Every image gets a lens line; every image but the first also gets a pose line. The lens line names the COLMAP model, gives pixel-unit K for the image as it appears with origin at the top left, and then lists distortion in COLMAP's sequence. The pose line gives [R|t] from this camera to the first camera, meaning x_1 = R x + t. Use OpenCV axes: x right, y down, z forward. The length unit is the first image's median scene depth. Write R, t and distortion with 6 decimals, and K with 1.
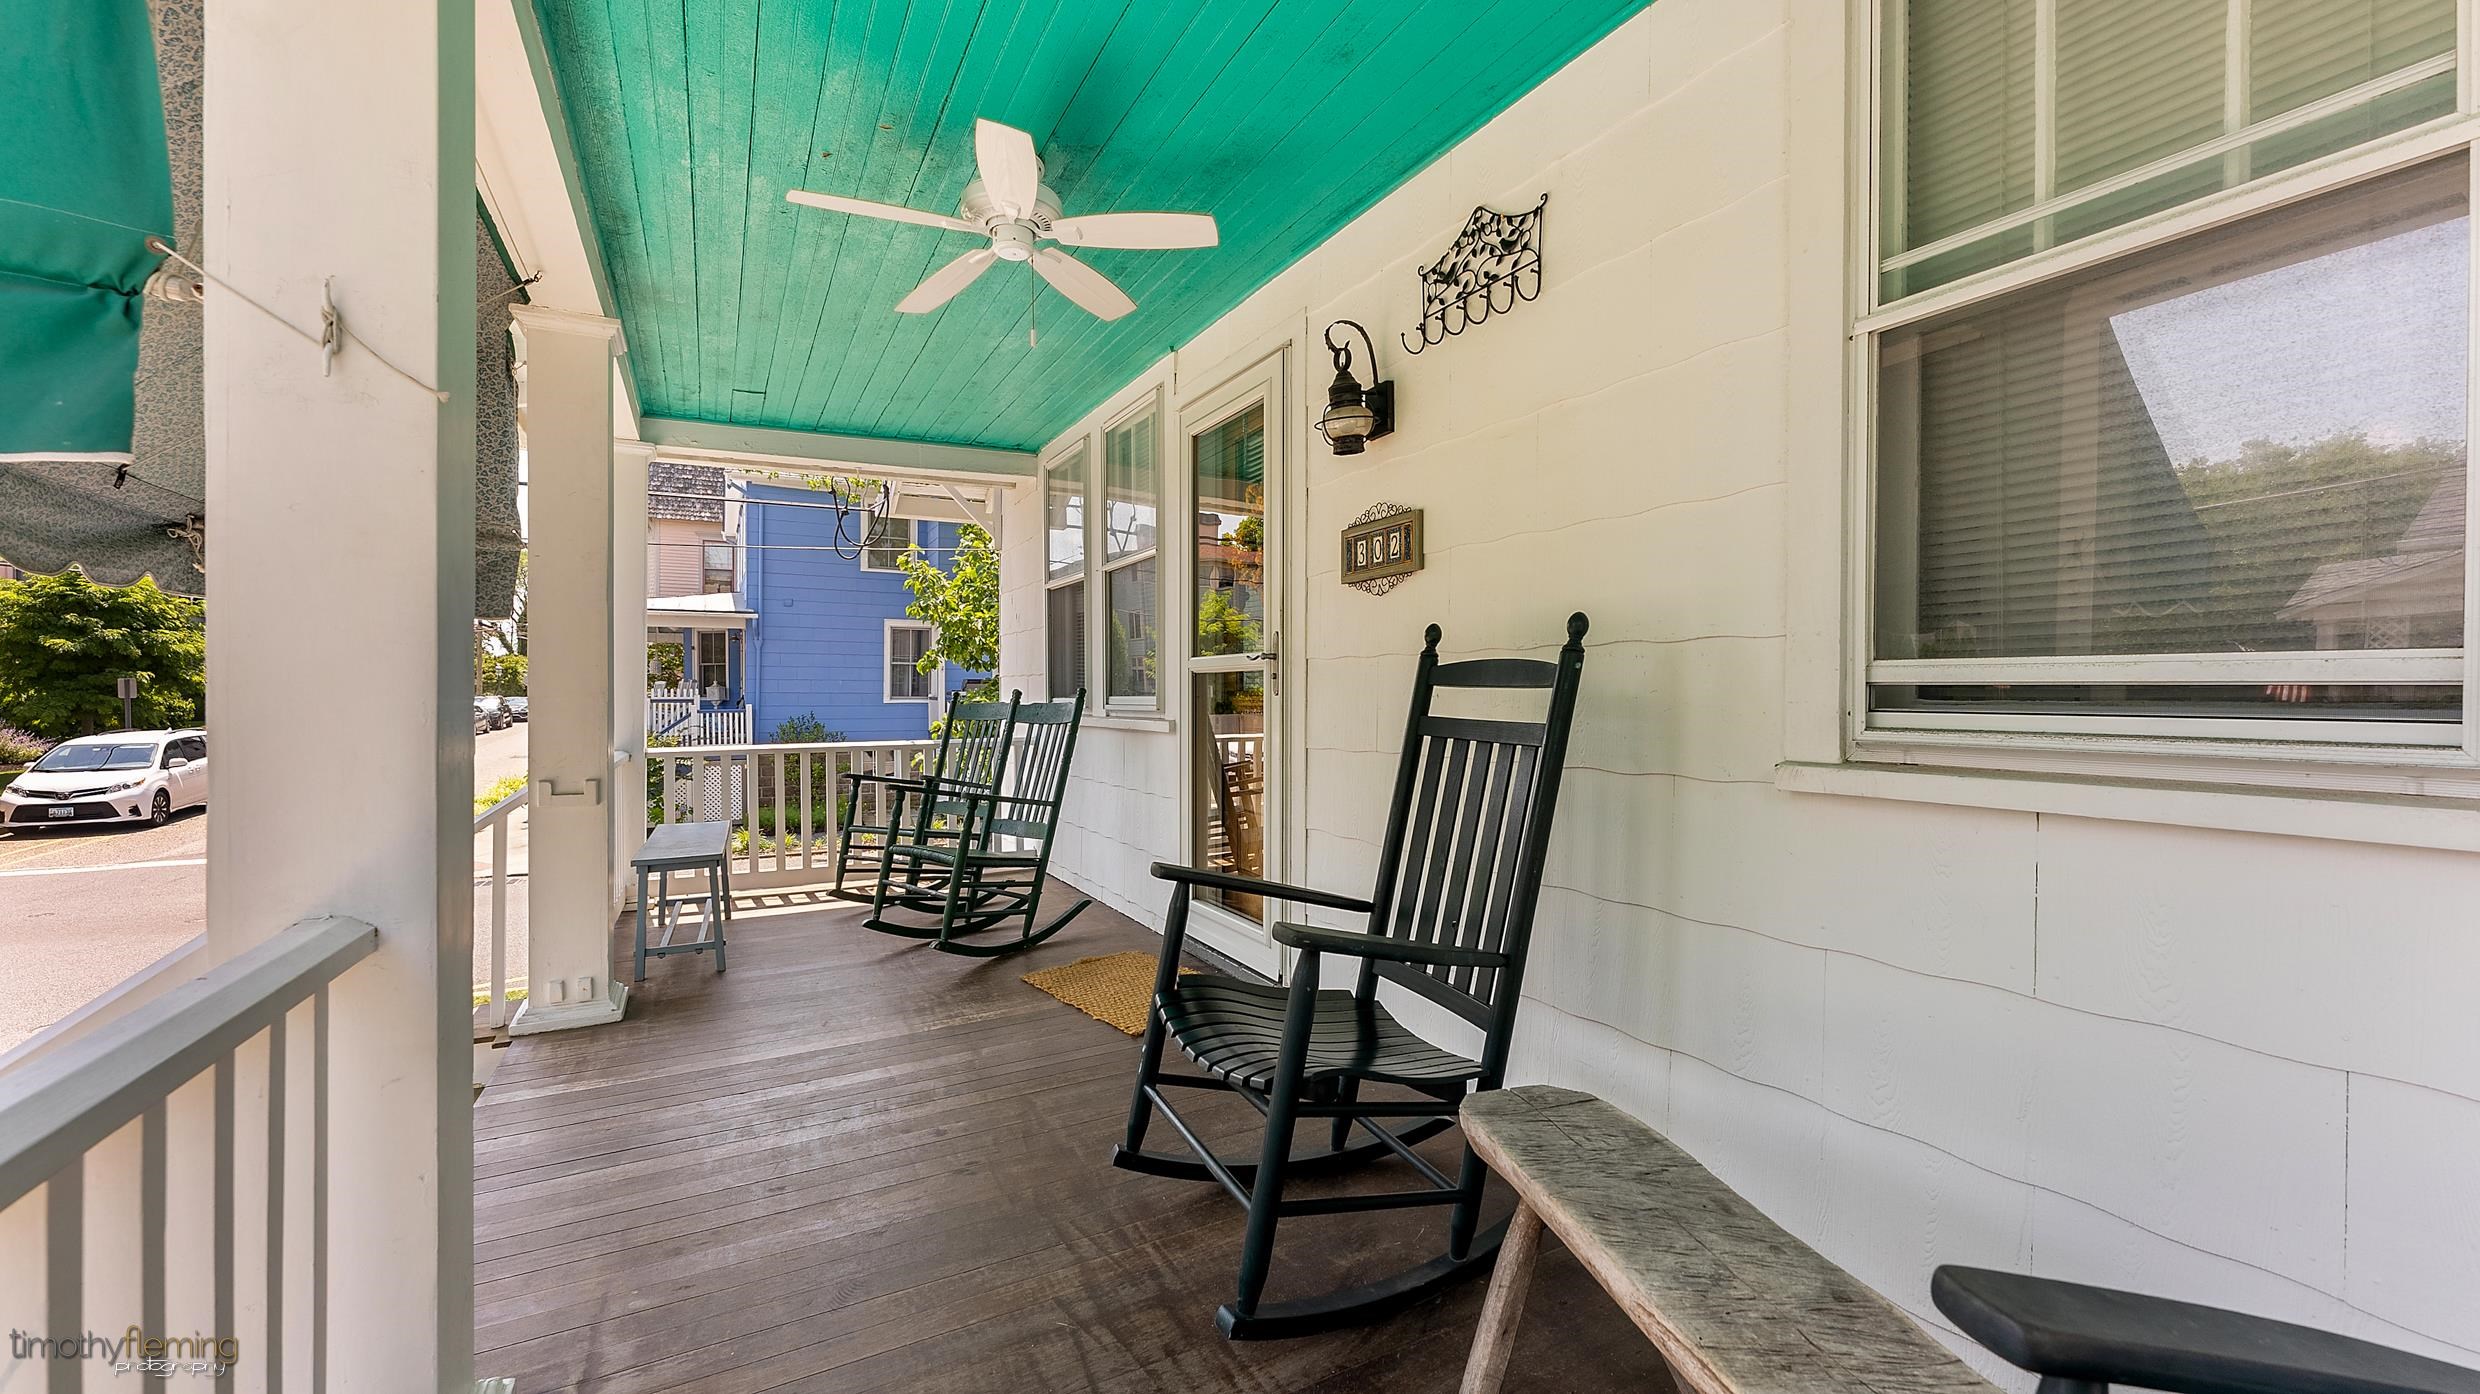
lens RADIAL K [[972.2, 0, 1241.3], [0, 972.2, 658.5], [0, 0, 1]] dist [0.000206, 0.000003]
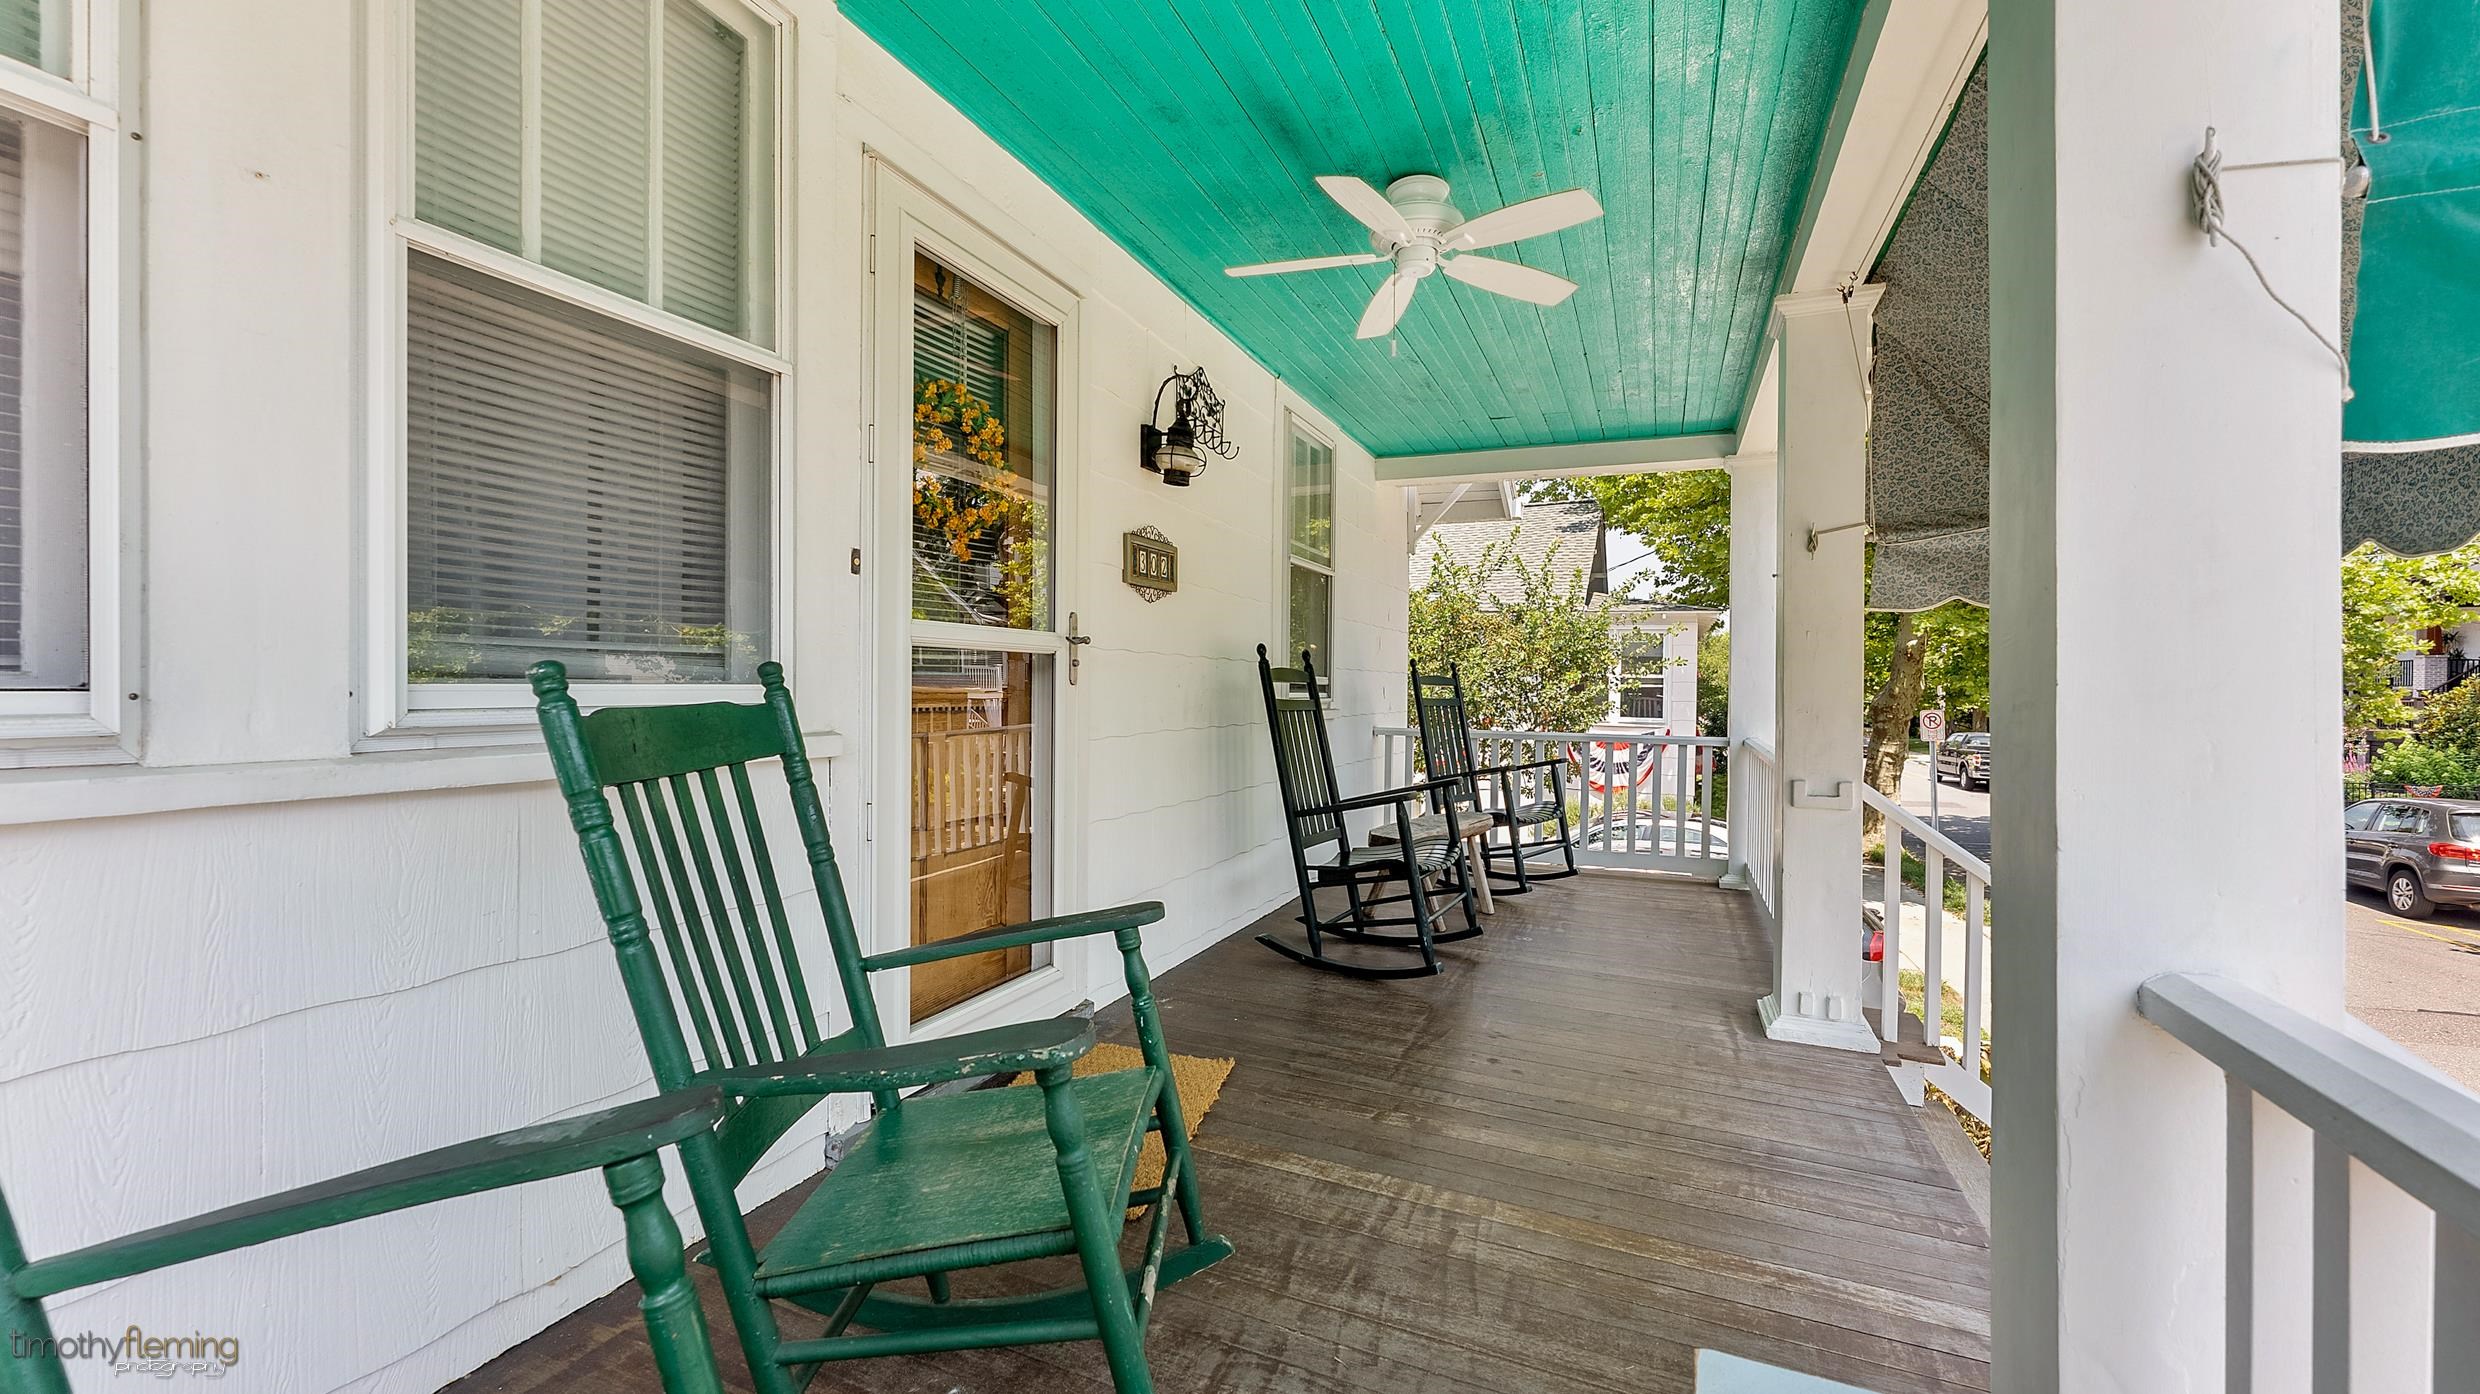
lens RADIAL K [[972.2, 0, 1241.3], [0, 972.2, 658.5], [0, 0, 1]] dist [0.000206, 0.000003]
pose [[-0.627077, 0.010916, 0.778881, -0.801296], [-0.043713, 0.997833, -0.049178, 0.054606], [-0.777730, -0.064885, -0.625241, 1.542277]]
